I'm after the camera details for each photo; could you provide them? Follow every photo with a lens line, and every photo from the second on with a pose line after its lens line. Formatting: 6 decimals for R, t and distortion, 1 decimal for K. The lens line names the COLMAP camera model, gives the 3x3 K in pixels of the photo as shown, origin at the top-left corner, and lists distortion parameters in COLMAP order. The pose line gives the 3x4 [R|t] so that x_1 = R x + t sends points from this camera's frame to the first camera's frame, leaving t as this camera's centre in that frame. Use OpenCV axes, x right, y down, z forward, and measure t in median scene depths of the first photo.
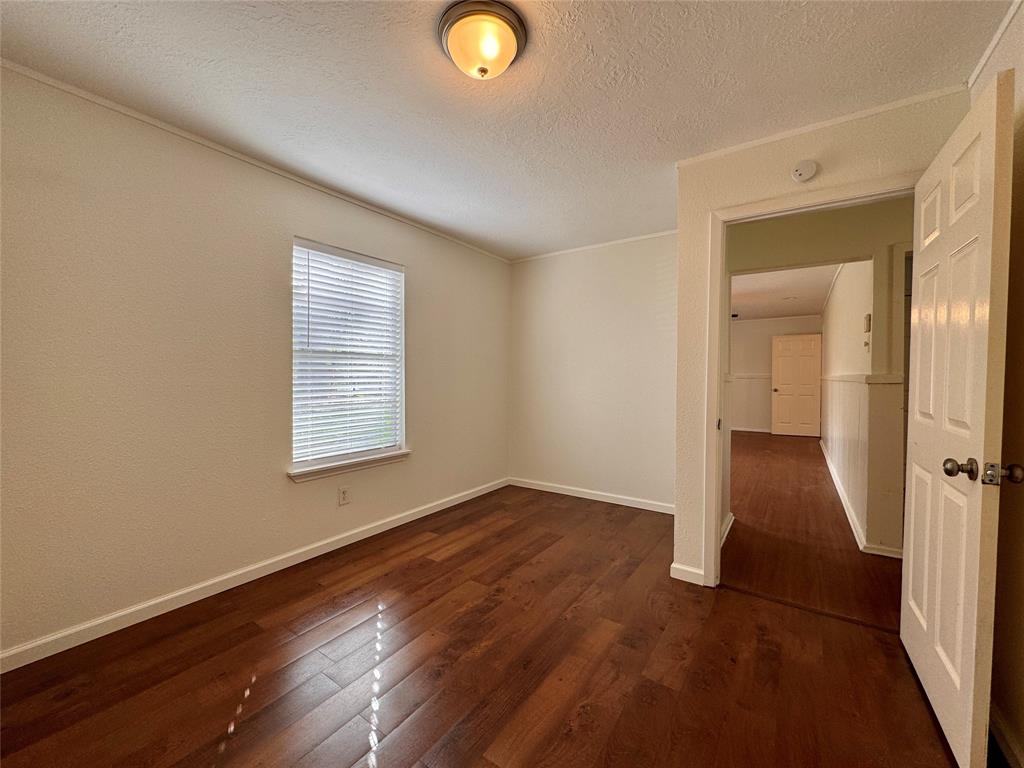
lens RADIAL K [[406.3, 0, 512.0], [0, 406.3, 384.0], [0, 0, 1]] dist [-0.001591, 0.000060]
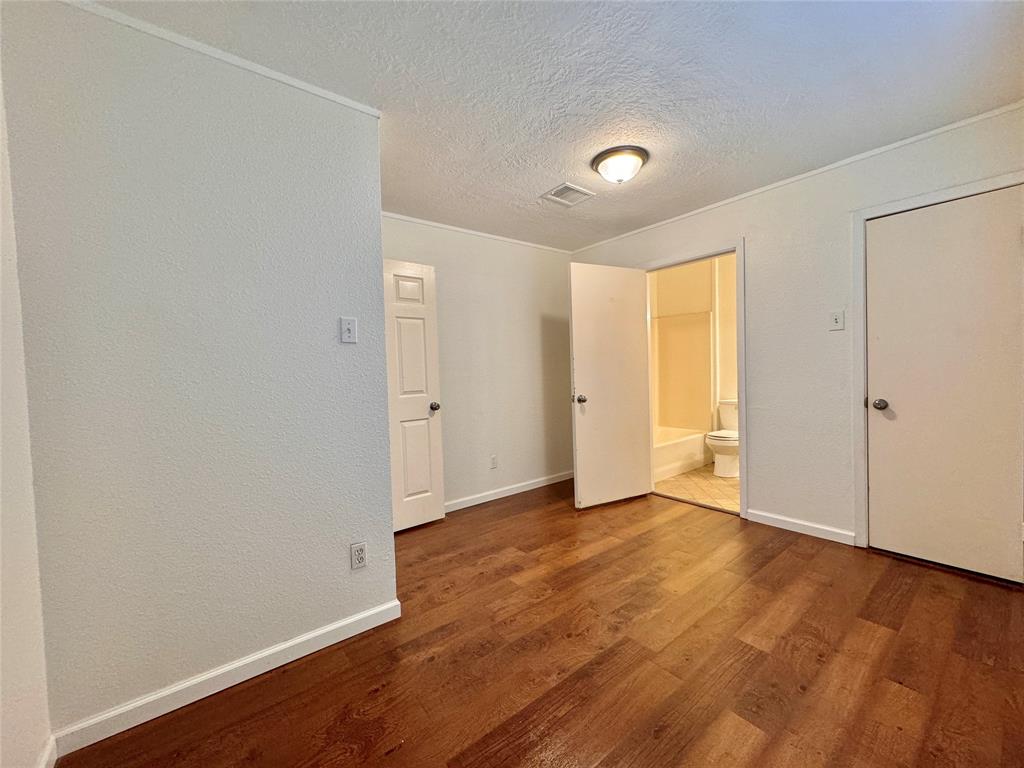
lens RADIAL K [[406.3, 0, 512.0], [0, 406.3, 384.0], [0, 0, 1]] dist [-0.001591, 0.000060]
pose [[-0.956215, 0.015704, 0.292244, -0.083832], [0.033950, 0.997770, 0.057467, -0.041905], [-0.290690, 0.064873, -0.954616, 1.882146]]
